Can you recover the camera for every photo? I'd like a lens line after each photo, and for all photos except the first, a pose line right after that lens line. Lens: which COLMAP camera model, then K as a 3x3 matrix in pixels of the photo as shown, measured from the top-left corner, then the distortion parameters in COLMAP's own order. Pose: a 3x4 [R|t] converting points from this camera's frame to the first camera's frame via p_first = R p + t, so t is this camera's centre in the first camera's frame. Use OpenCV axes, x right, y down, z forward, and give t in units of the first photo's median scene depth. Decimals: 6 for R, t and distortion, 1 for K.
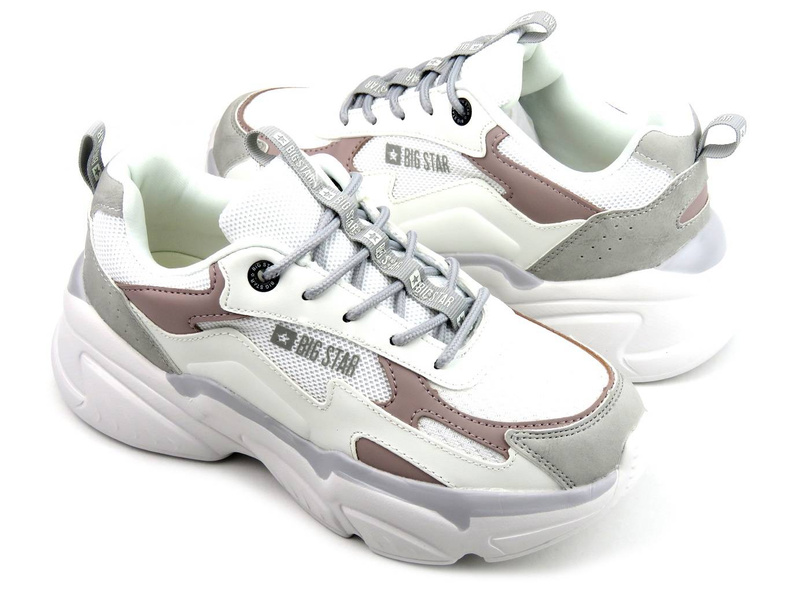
lens RADIAL K [[1708.8, 0, 400.9], [0, 1708.8, 299.4], [0, 0, 1]] dist [-0.056047, 0.000000]
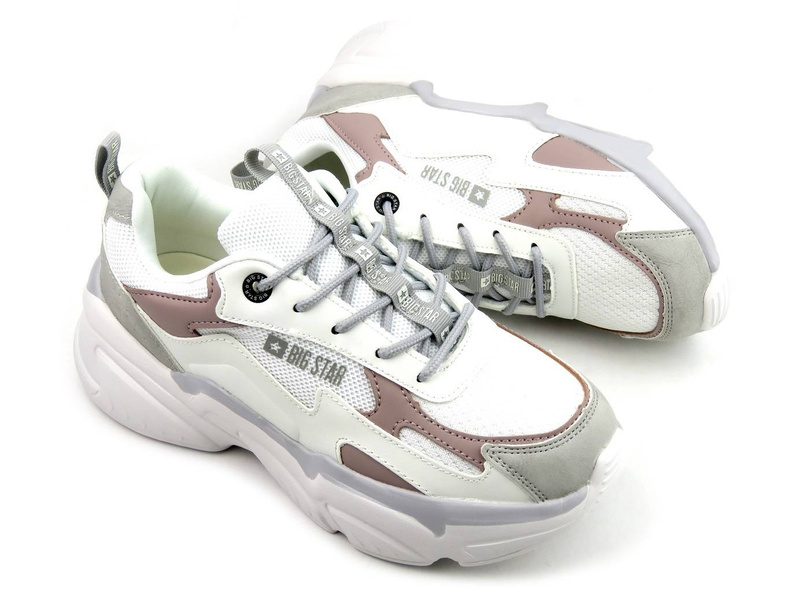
lens RADIAL K [[1332.3, 0, 398.4], [0, 1332.3, 299.2], [0, 0, 1]] dist [-0.019819, 0.000000]
pose [[0.998763, 0.034148, -0.036158, 0.035528], [-0.032689, 0.998657, 0.040187, -0.041898], [0.037482, -0.038956, 0.998538, 0.182629]]
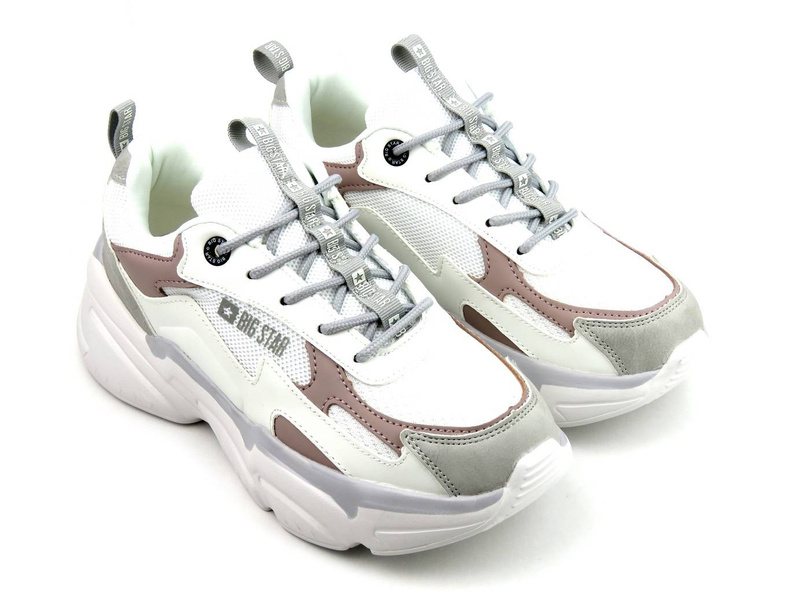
lens RADIAL K [[1561.8, 0, 400.7], [0, 1561.8, 301.6], [0, 0, 1]] dist [-0.021468, 0.000000]
pose [[0.958648, 0.150733, -0.241398, 0.269479], [-0.163682, 0.985913, -0.034395, 0.032170], [0.232813, 0.072485, 0.969816, 0.073392]]
